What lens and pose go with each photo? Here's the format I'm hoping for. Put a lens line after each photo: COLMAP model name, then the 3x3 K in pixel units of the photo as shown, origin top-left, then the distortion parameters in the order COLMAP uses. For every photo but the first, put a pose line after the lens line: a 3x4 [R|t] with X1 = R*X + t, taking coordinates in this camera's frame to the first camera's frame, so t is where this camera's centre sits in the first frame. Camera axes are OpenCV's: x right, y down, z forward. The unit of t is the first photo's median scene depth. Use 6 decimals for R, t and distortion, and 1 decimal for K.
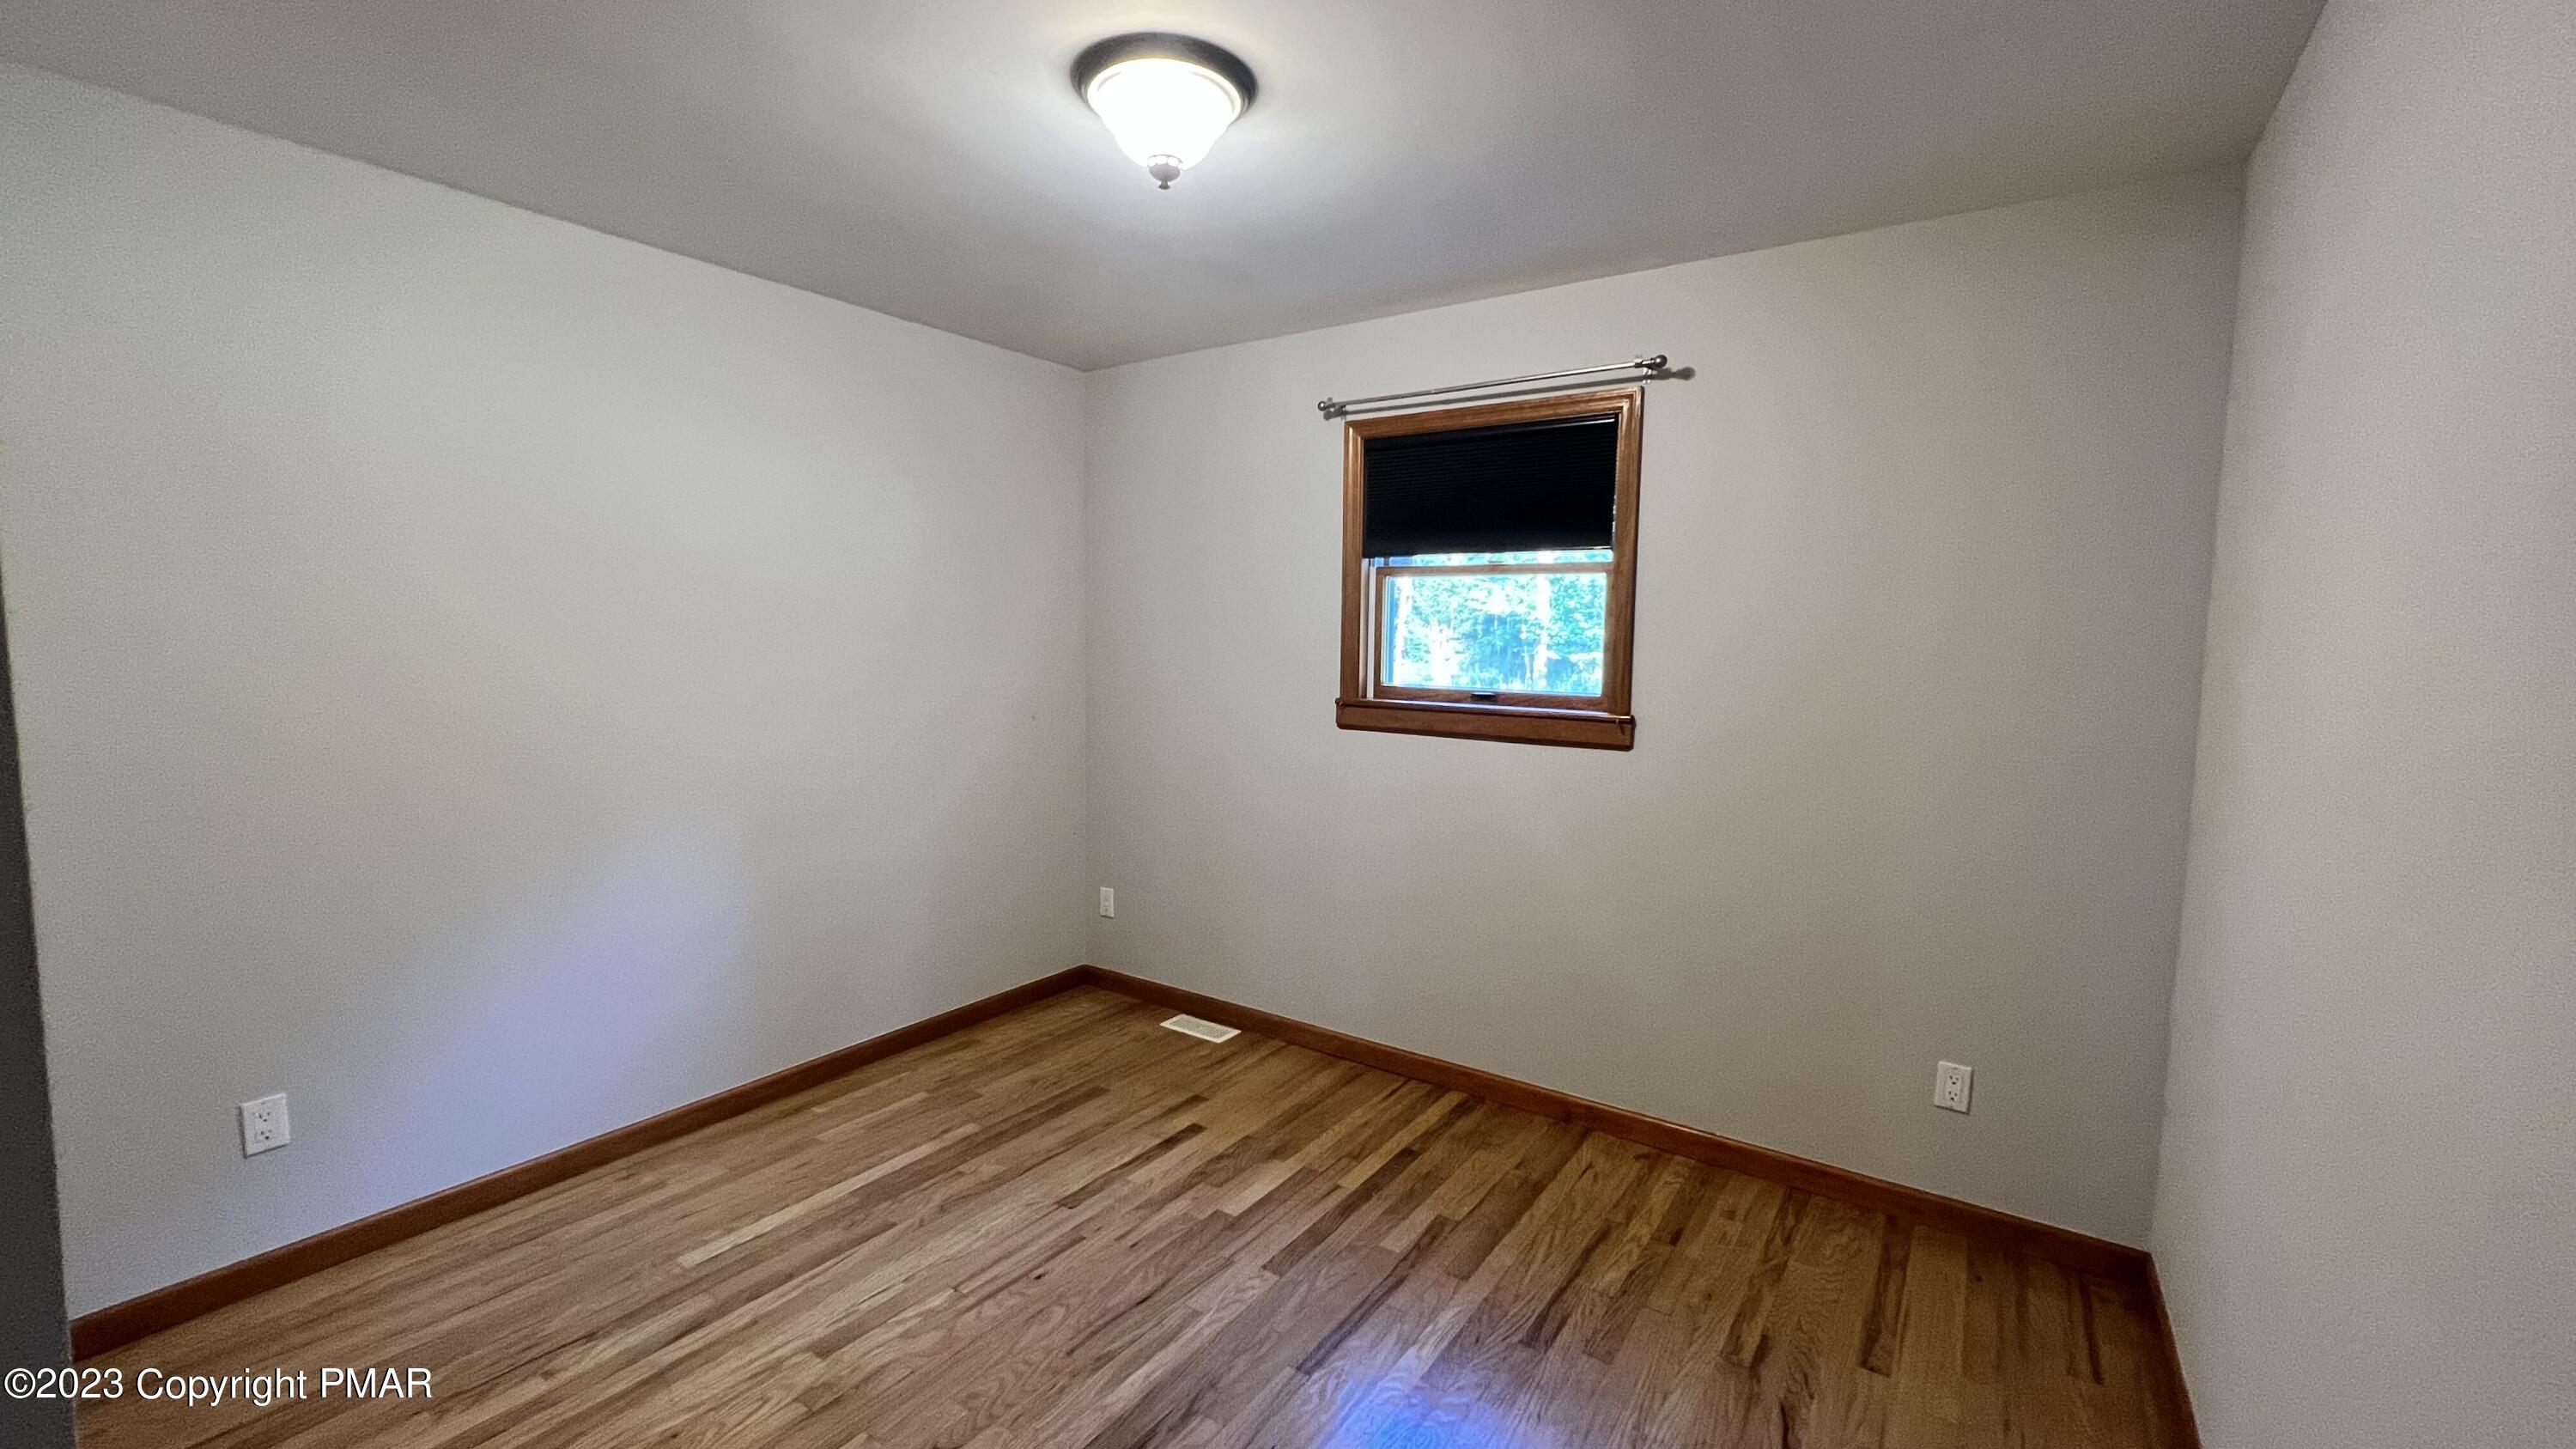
lens RADIAL K [[1040.0, 0, 1292.8], [0, 1040.0, 719.1], [0, 0, 1]] dist [-0.001760, -0.000170]
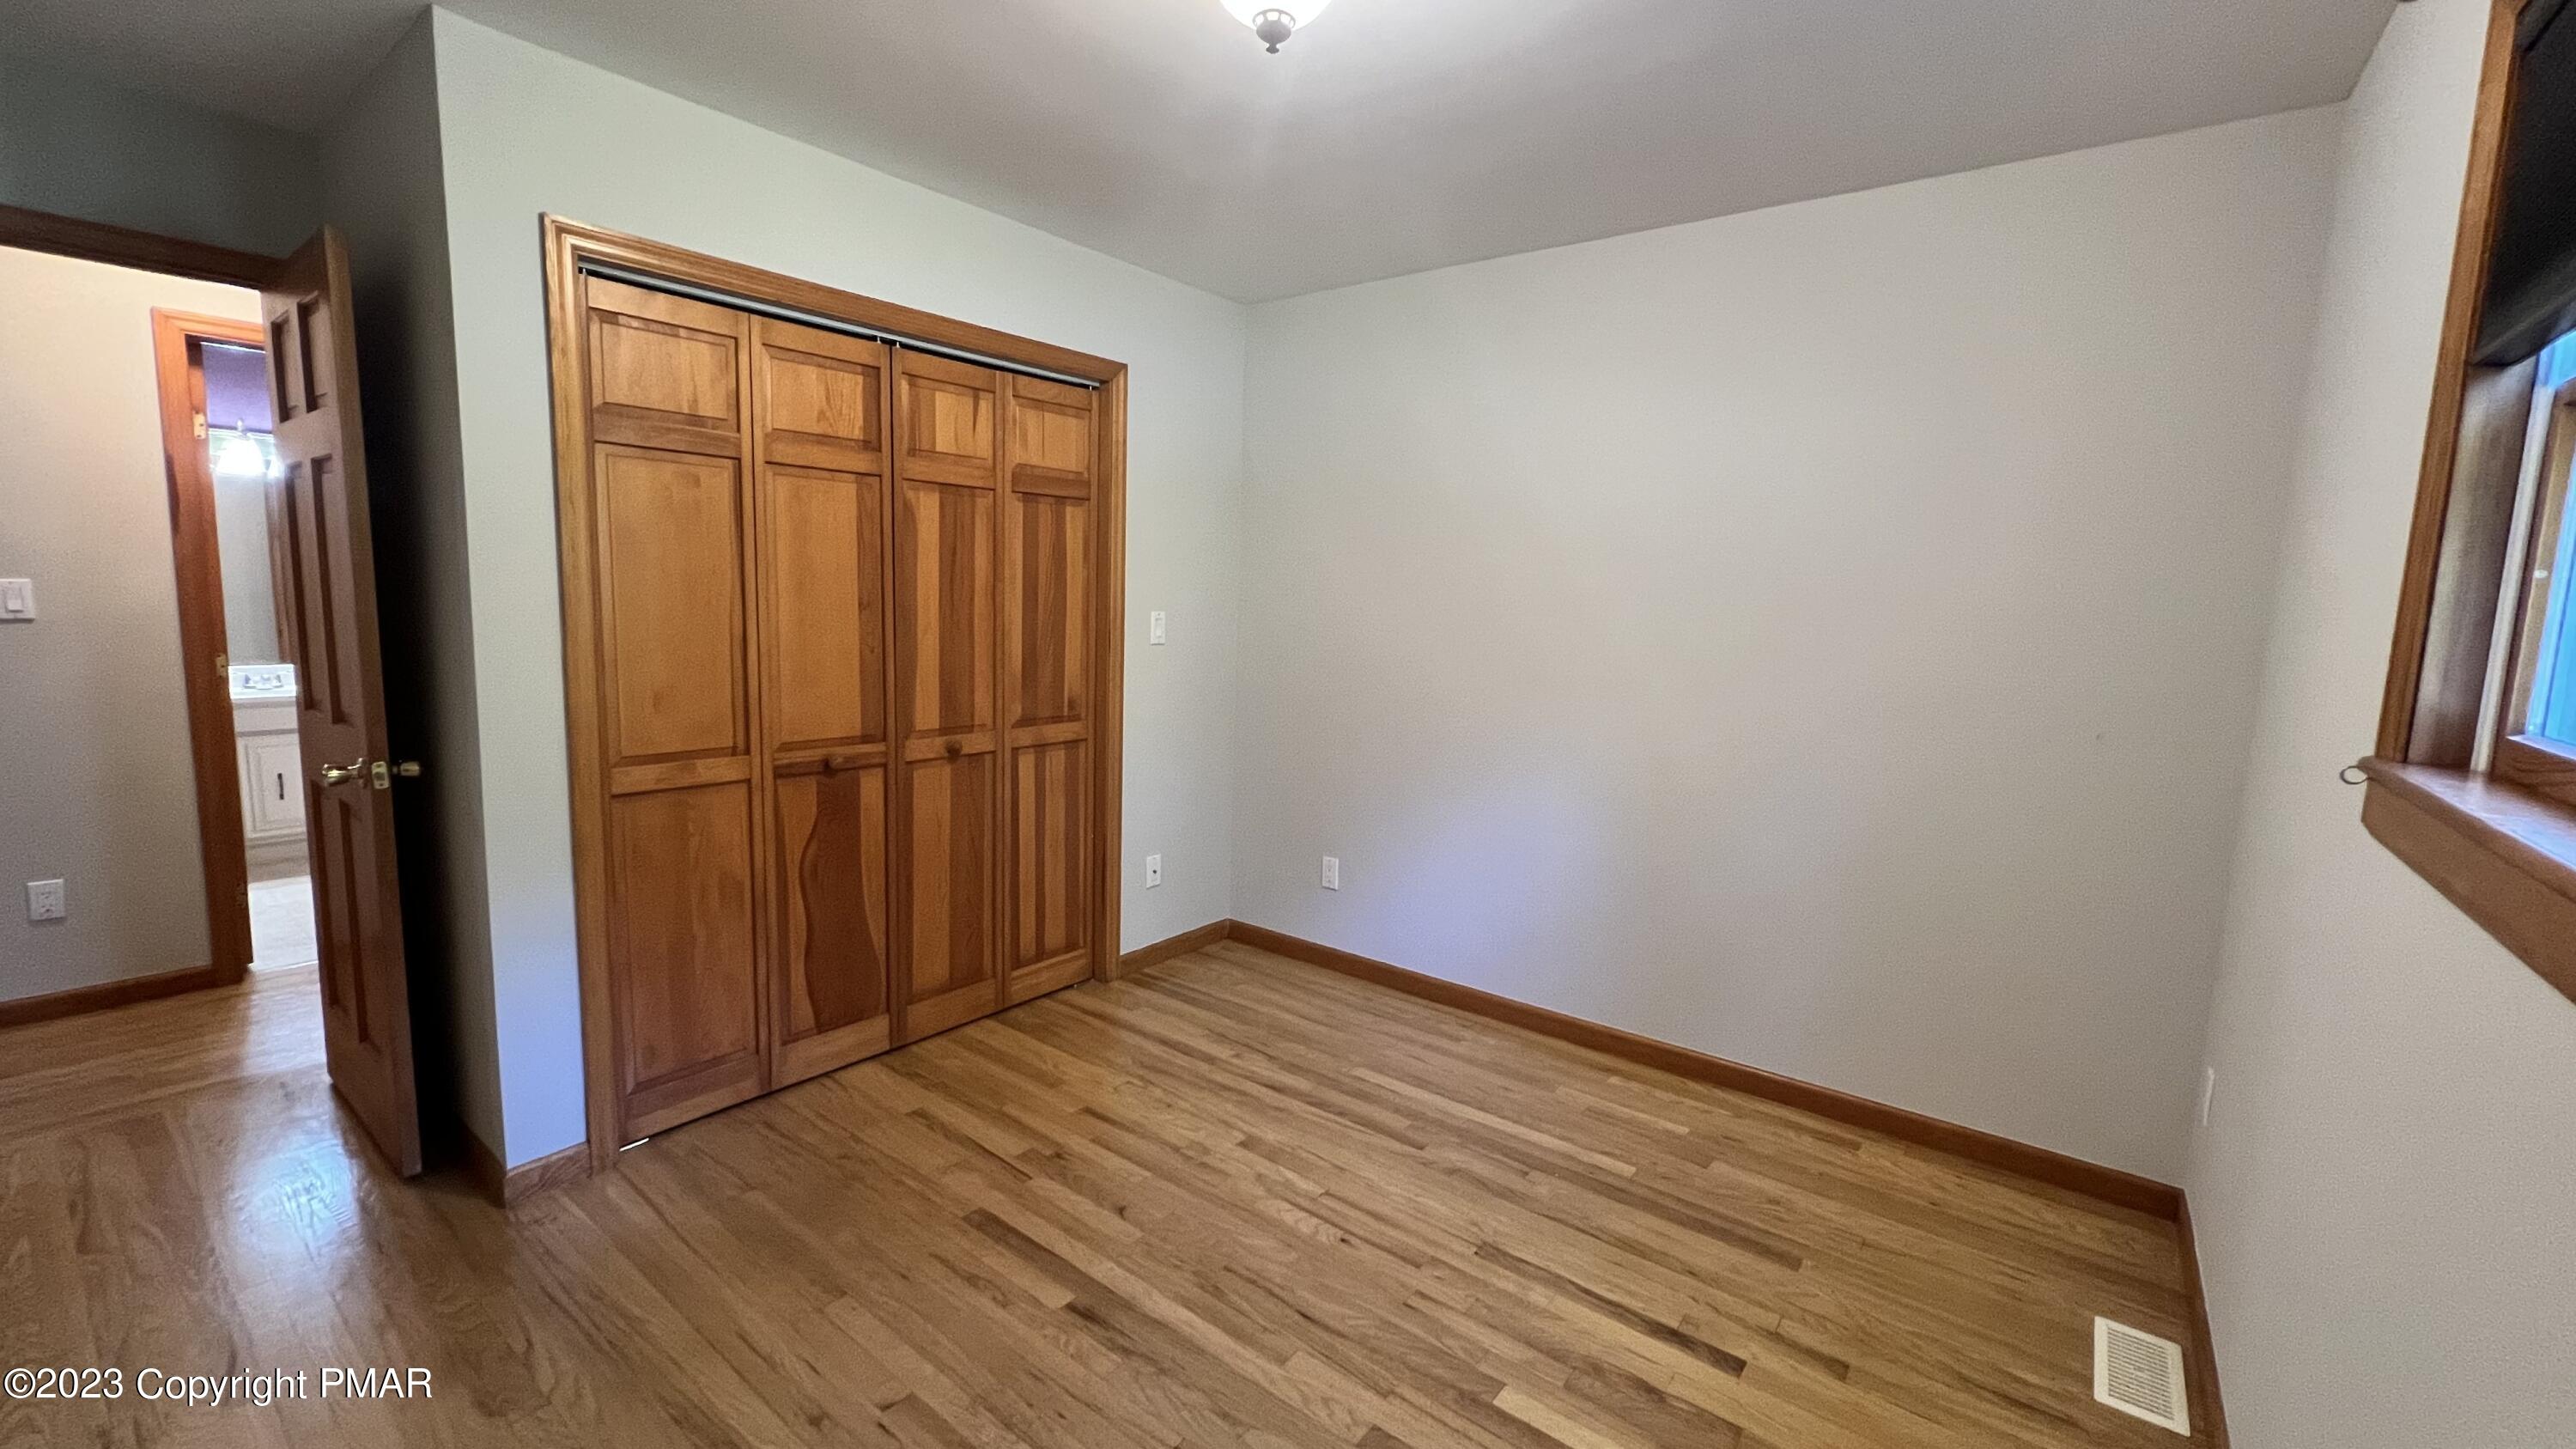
lens RADIAL K [[1040.0, 0, 1292.8], [0, 1040.0, 719.1], [0, 0, 1]] dist [-0.001760, -0.000170]
pose [[-0.061743, 0.106770, -0.992365, 0.583169], [-0.111882, 0.987255, 0.113181, -0.046815], [0.991802, 0.118016, -0.049010, 0.808393]]
